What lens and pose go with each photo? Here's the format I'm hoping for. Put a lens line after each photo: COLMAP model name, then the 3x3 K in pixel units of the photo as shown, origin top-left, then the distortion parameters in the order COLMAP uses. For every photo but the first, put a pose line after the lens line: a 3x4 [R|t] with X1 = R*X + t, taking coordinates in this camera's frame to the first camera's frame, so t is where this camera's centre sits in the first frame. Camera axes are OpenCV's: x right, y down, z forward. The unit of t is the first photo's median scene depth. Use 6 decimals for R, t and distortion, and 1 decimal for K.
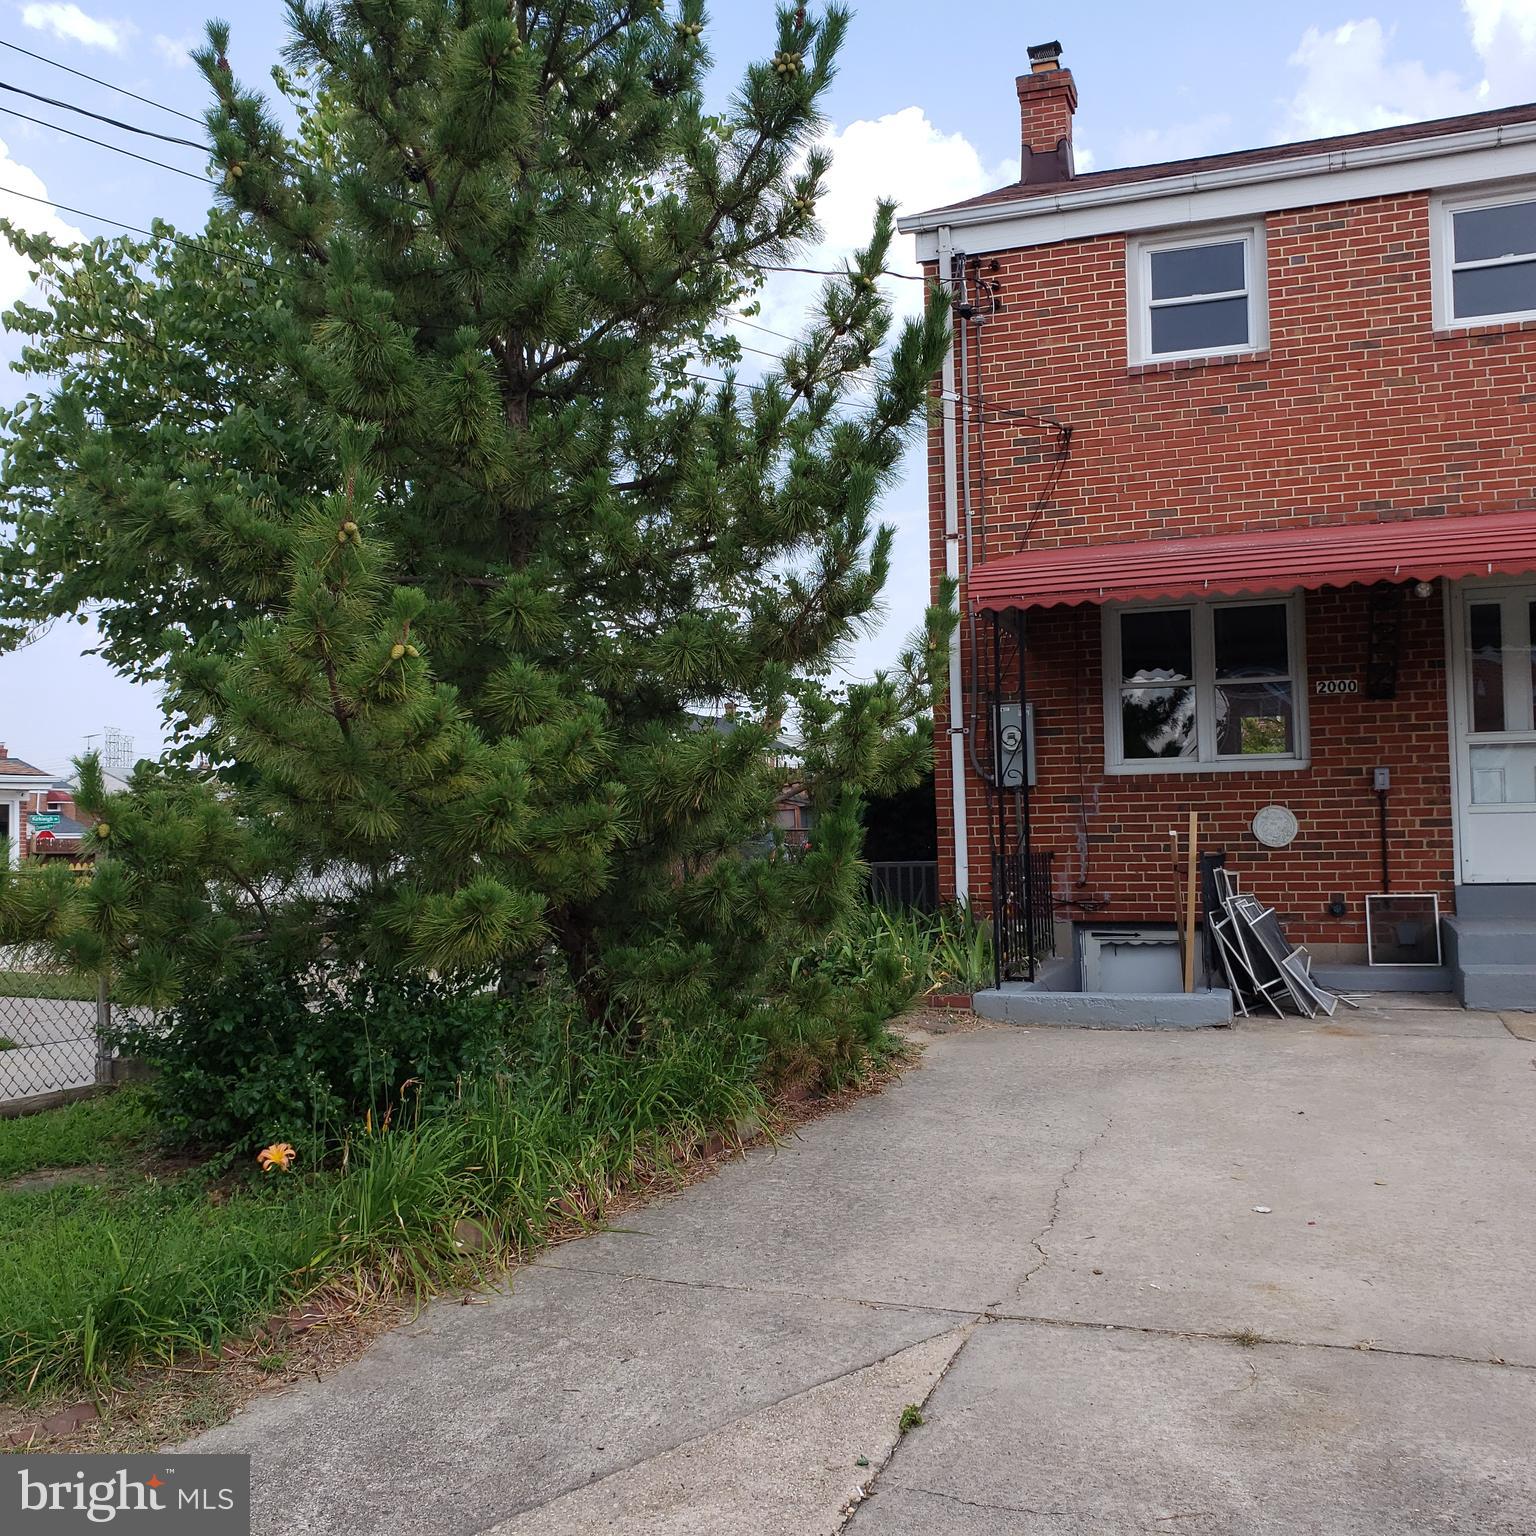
lens RADIAL K [[1556.0, 0, 764.0], [0, 1556.0, 763.3], [0, 0, 1]] dist [0.165310, -0.476322]
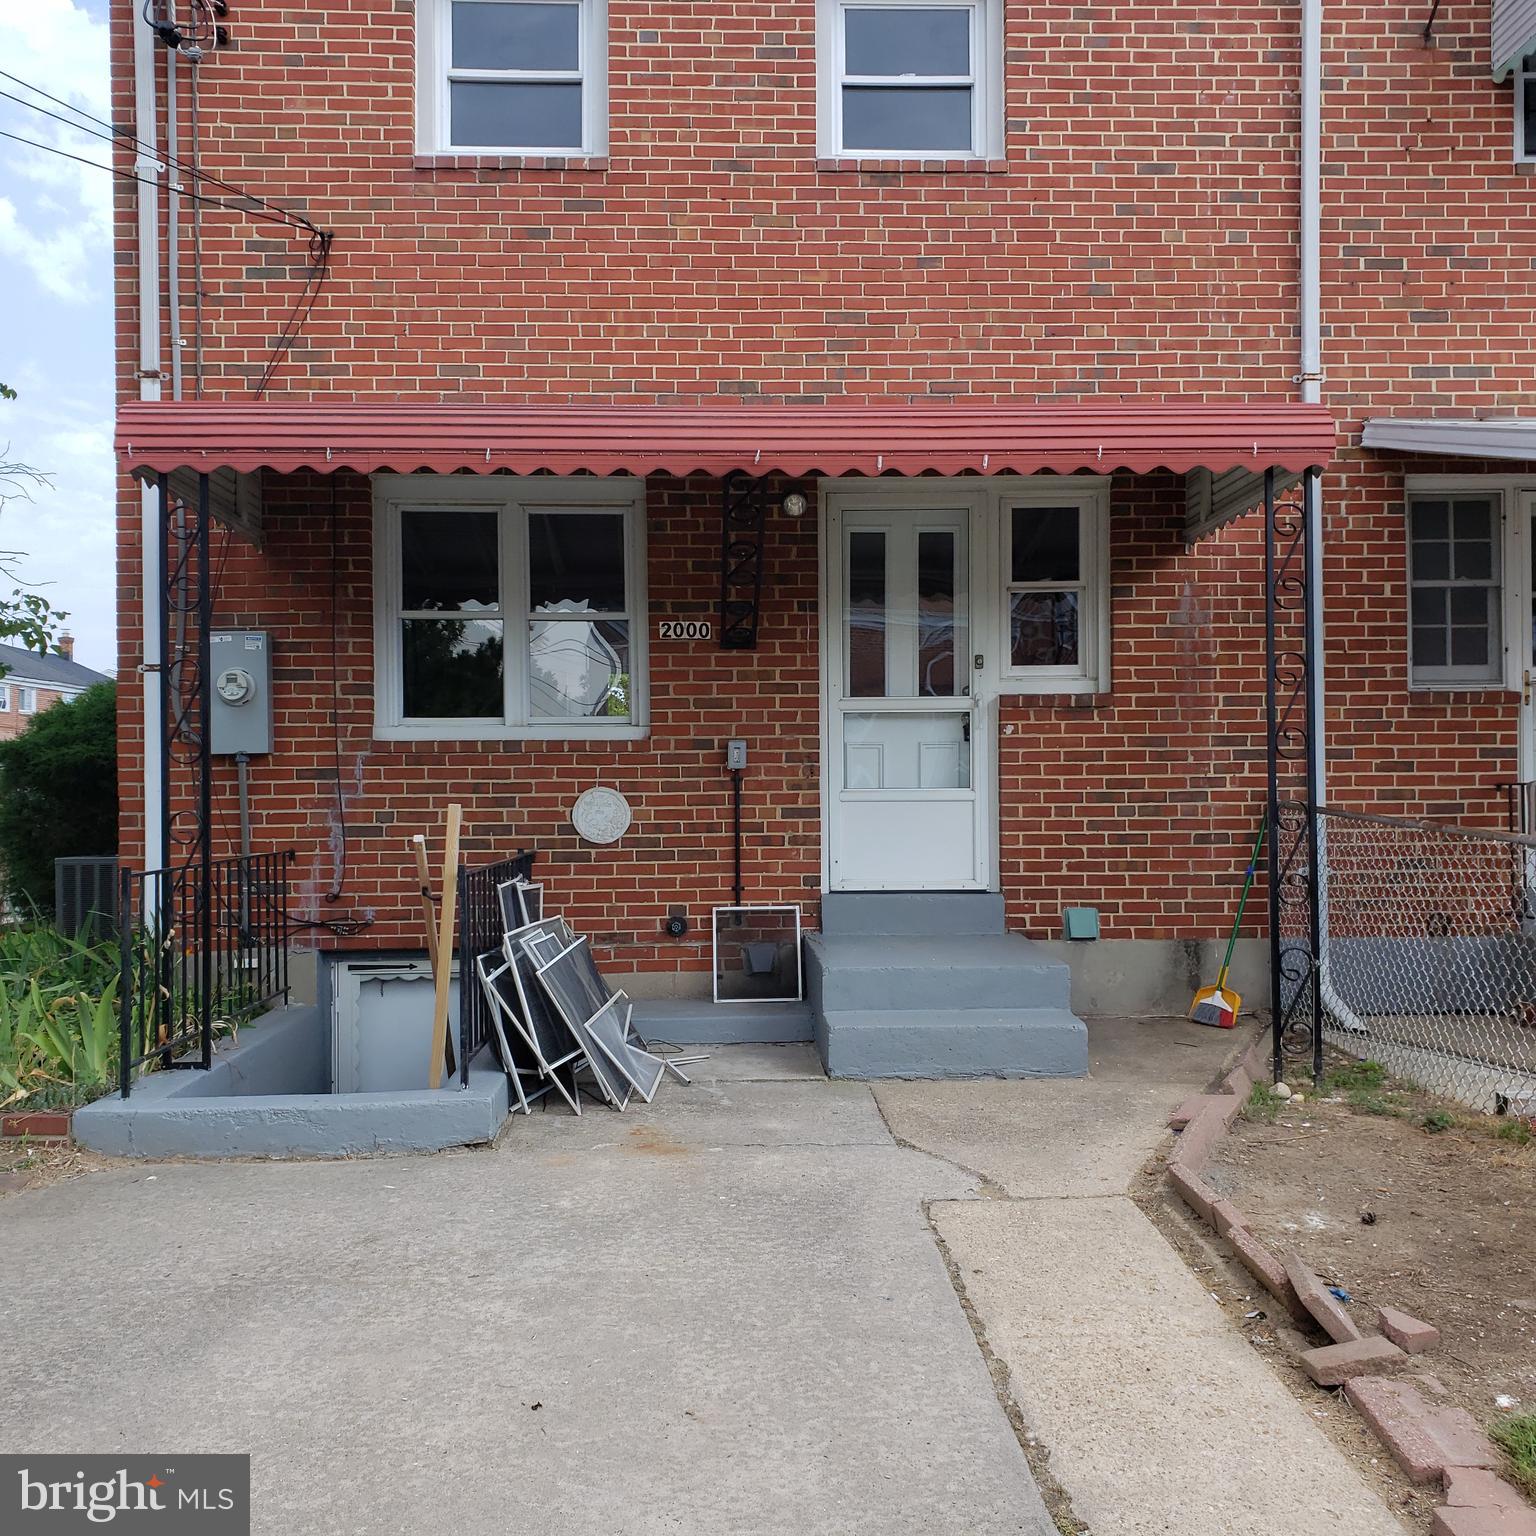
lens RADIAL K [[1639.3, 0, 768.0], [0, 1639.3, 768.0], [0, 0, 1]] dist [0.004536, -0.252879]
pose [[0.929349, 0.018995, 0.368712, 0.115024], [-0.030273, 0.999233, 0.024828, -0.003662], [-0.367958, -0.034236, 0.929212, 0.262281]]
